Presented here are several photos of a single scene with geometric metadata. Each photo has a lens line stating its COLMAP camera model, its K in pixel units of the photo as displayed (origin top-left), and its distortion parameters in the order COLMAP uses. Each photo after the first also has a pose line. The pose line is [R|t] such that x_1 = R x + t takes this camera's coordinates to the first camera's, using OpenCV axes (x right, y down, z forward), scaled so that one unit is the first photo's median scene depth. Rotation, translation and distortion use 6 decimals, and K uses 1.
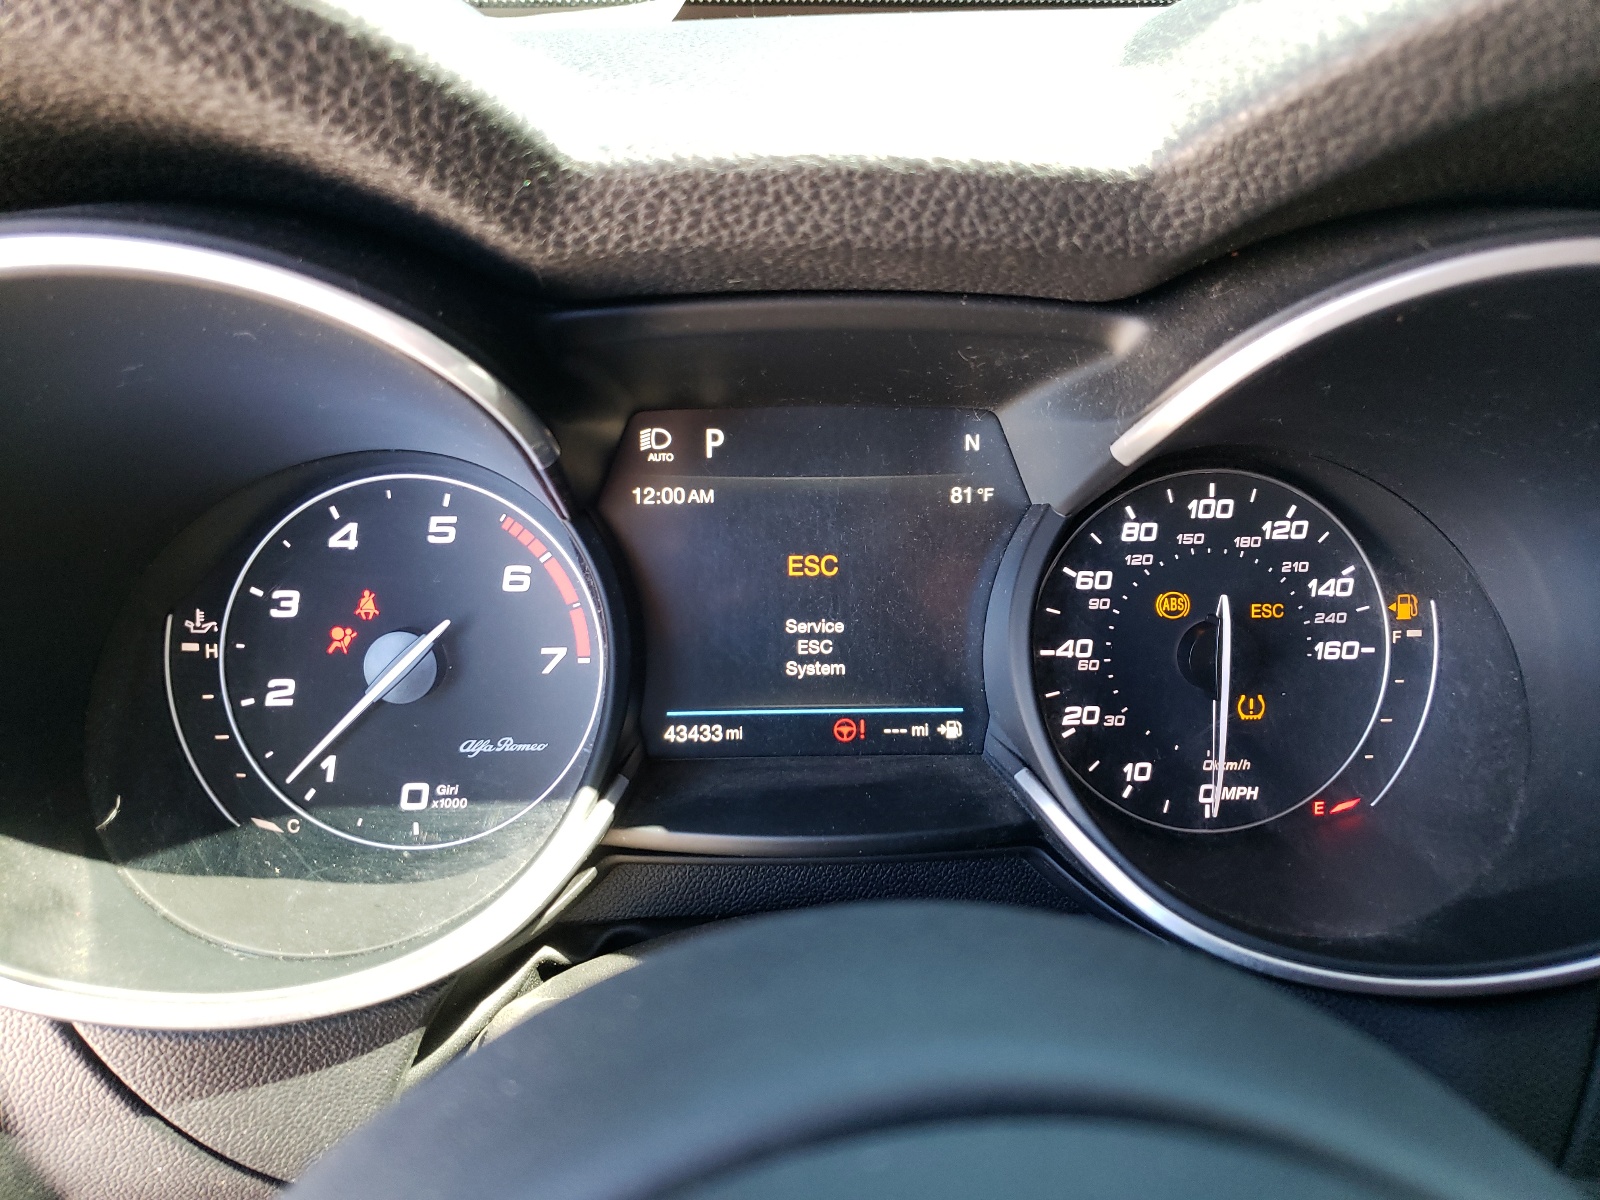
lens RADIAL K [[1212.8, 0, 800.2], [0, 1212.8, 599.0], [0, 0, 1]] dist [0.011133, 0.000021]
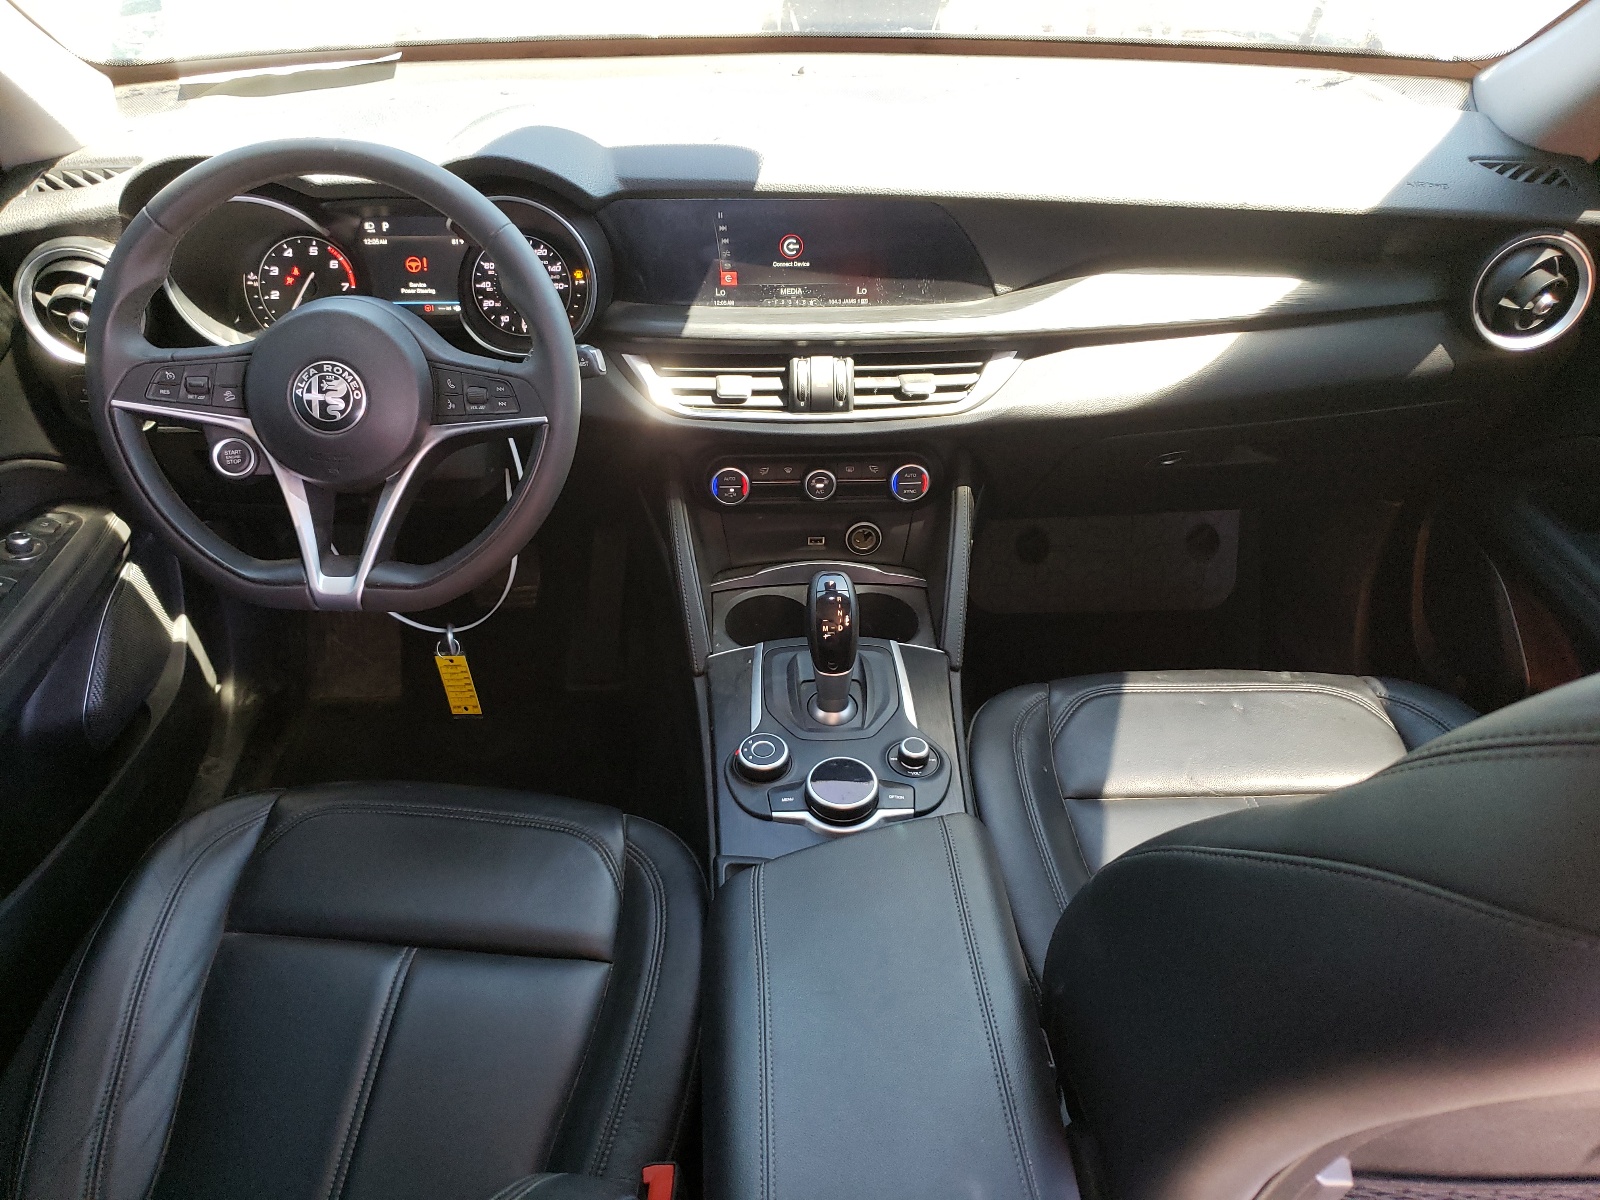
lens RADIAL K [[1212.8, 0, 799.7], [0, 1212.8, 600.7], [0, 0, 1]] dist [0.011133, 0.000021]
pose [[0.999889, 0.005637, -0.013793, 1.258425], [-0.002706, 0.978989, 0.203897, 0.229620], [0.014652, -0.203837, 0.978895, -2.864038]]
